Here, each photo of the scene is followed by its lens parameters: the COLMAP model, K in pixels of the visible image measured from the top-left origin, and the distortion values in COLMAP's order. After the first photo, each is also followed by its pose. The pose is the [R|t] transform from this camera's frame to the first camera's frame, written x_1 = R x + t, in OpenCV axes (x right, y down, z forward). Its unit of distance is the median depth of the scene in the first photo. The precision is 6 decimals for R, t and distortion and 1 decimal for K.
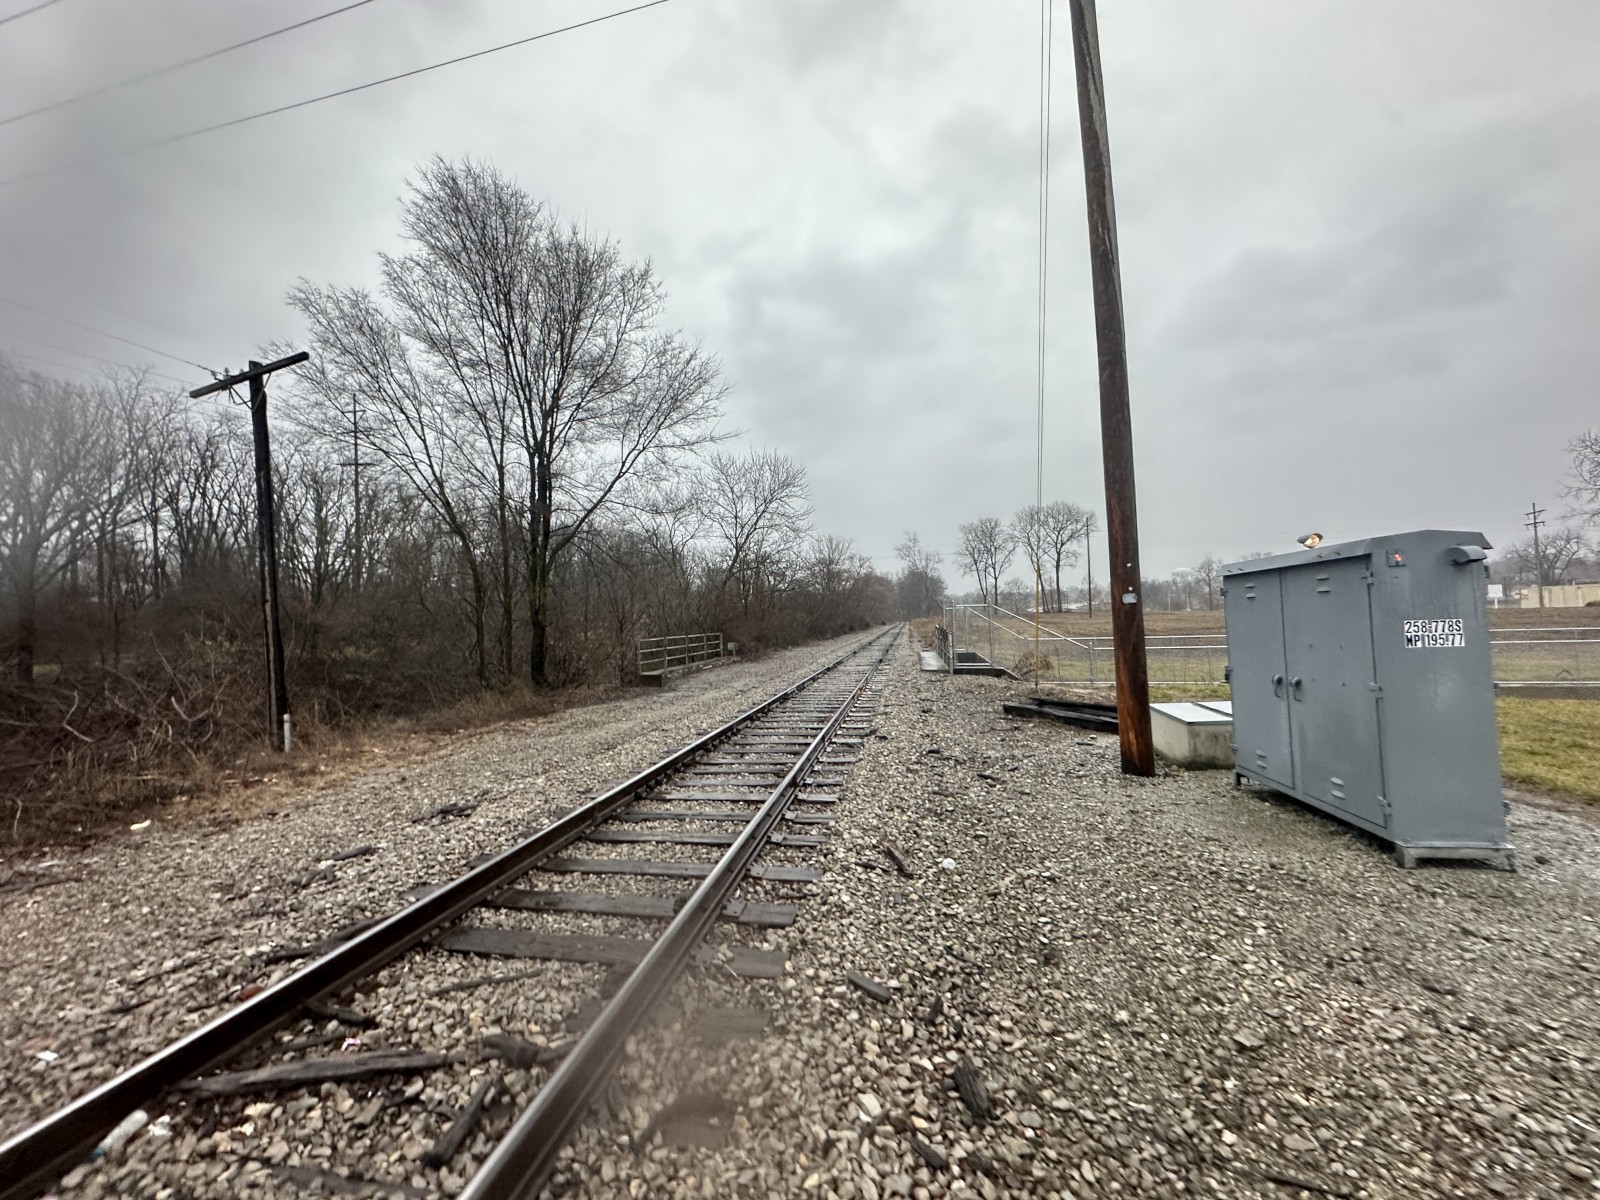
lens RADIAL K [[638.4, 0, 800.0], [0, 638.4, 600.0], [0, 0, 1]] dist [-0.000219, -0.000145]
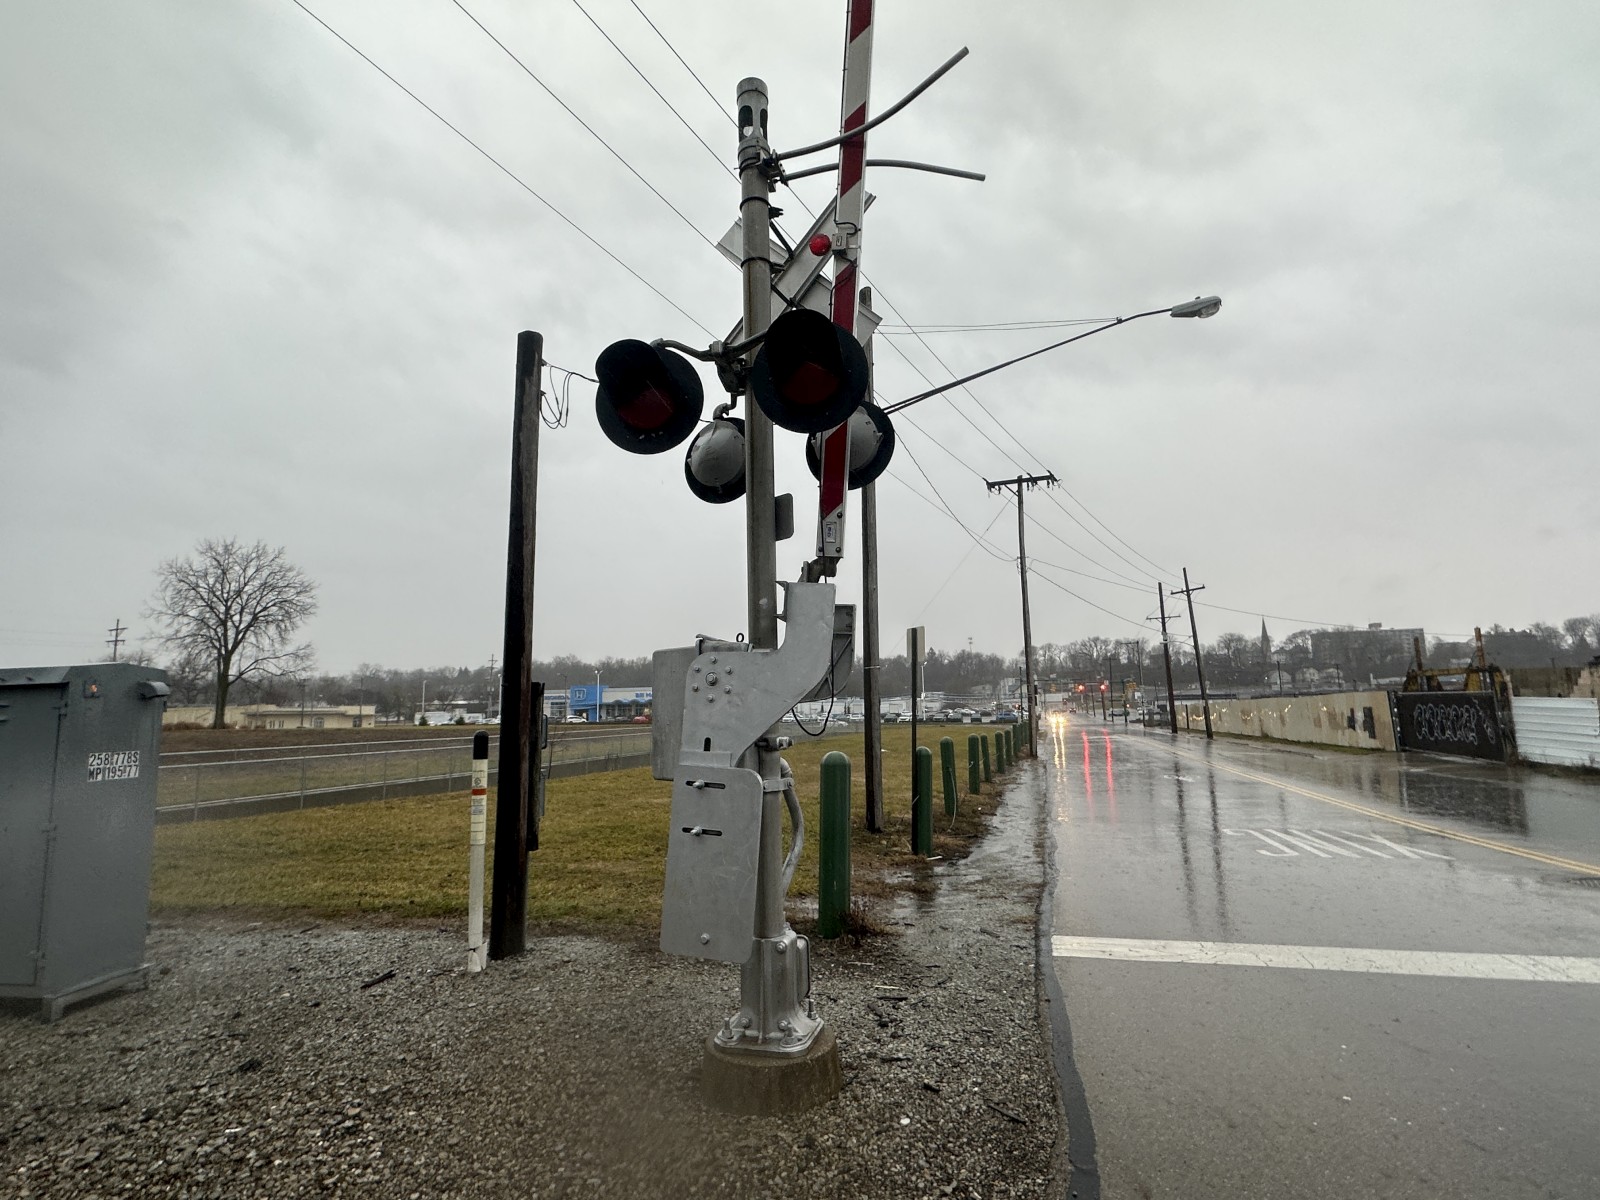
lens RADIAL K [[794.0, 0, 800.0], [0, 794.0, 600.0], [0, 0, 1]] dist [-0.001000, 0.001015]
pose [[-0.001253, 0.166647, 0.986016, -0.312929], [-0.014165, 0.985915, -0.166648, -0.013026], [-0.999899, -0.014176, 0.001125, -0.094702]]
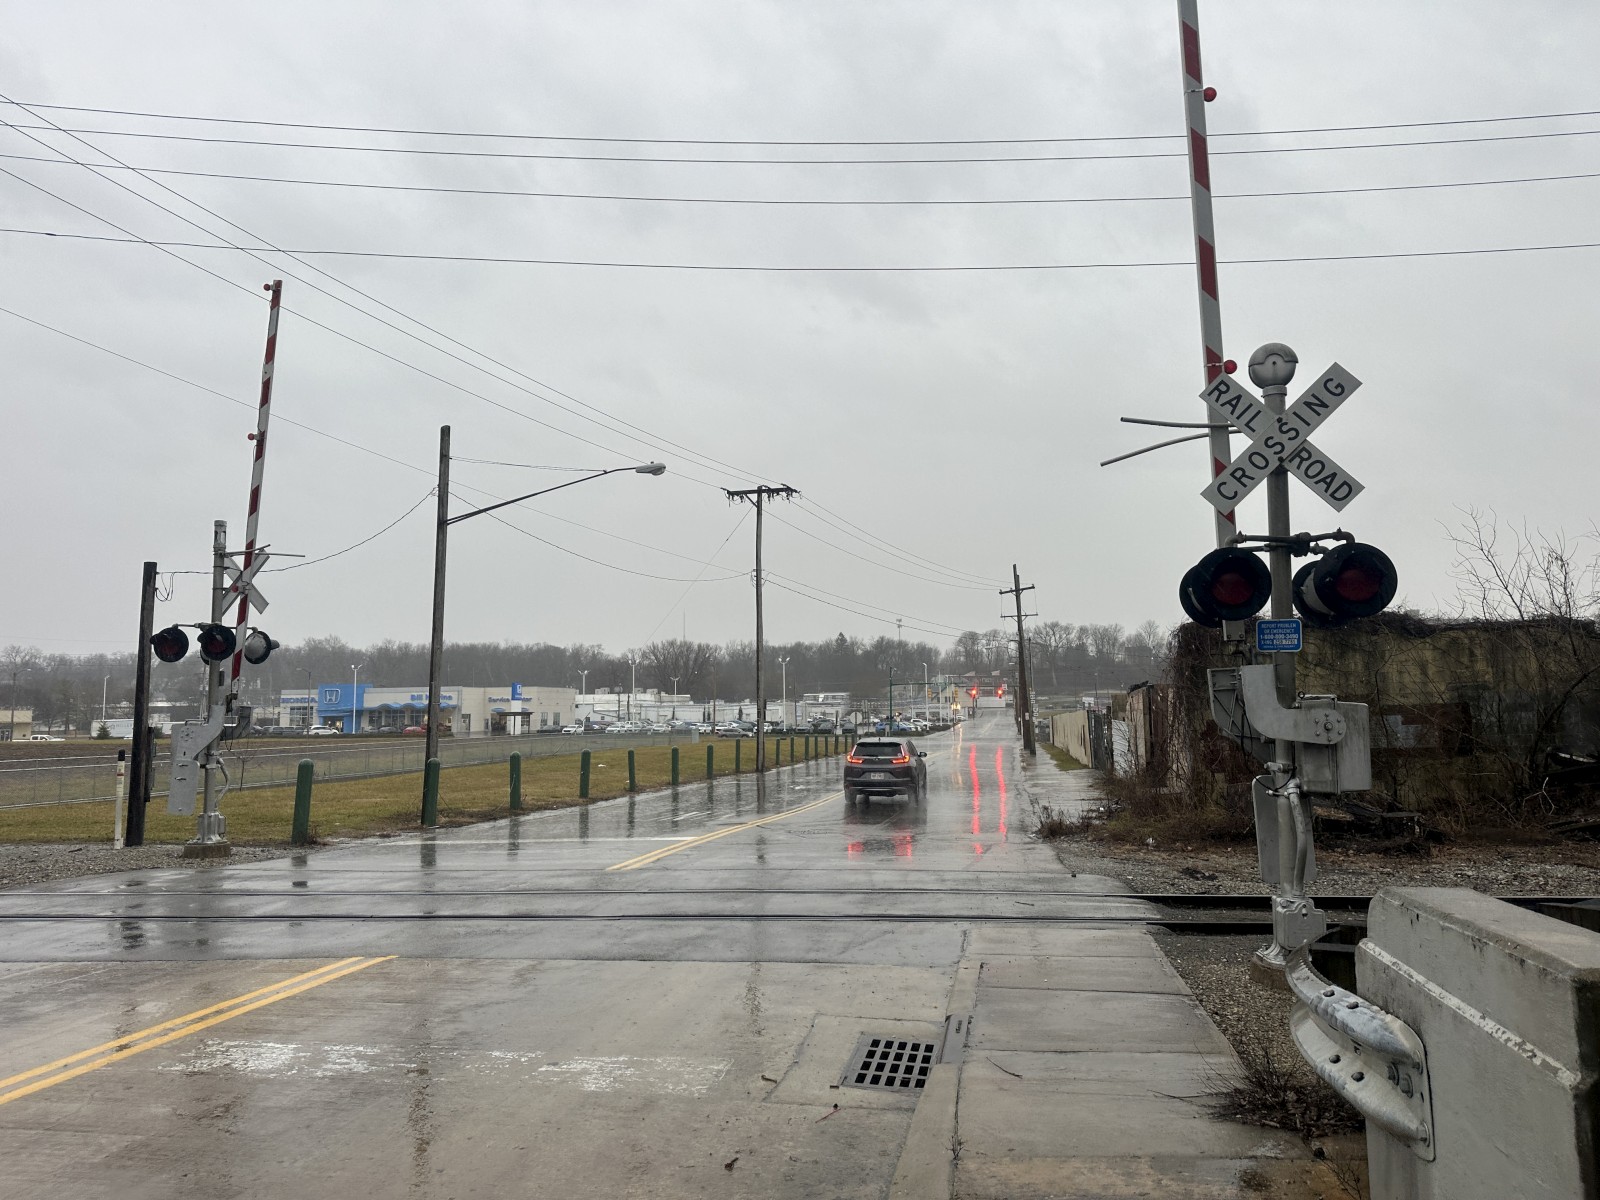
lens RADIAL K [[1112.0, 0, 795.8], [0, 1112.0, 582.7], [0, 0, 1]] dist [0.125439, -0.188766]
pose [[-0.106093, 0.146531, 0.983500, -4.322237], [-0.016447, 0.988689, -0.149078, -0.039290], [-0.994220, -0.031992, -0.102483, -2.002709]]
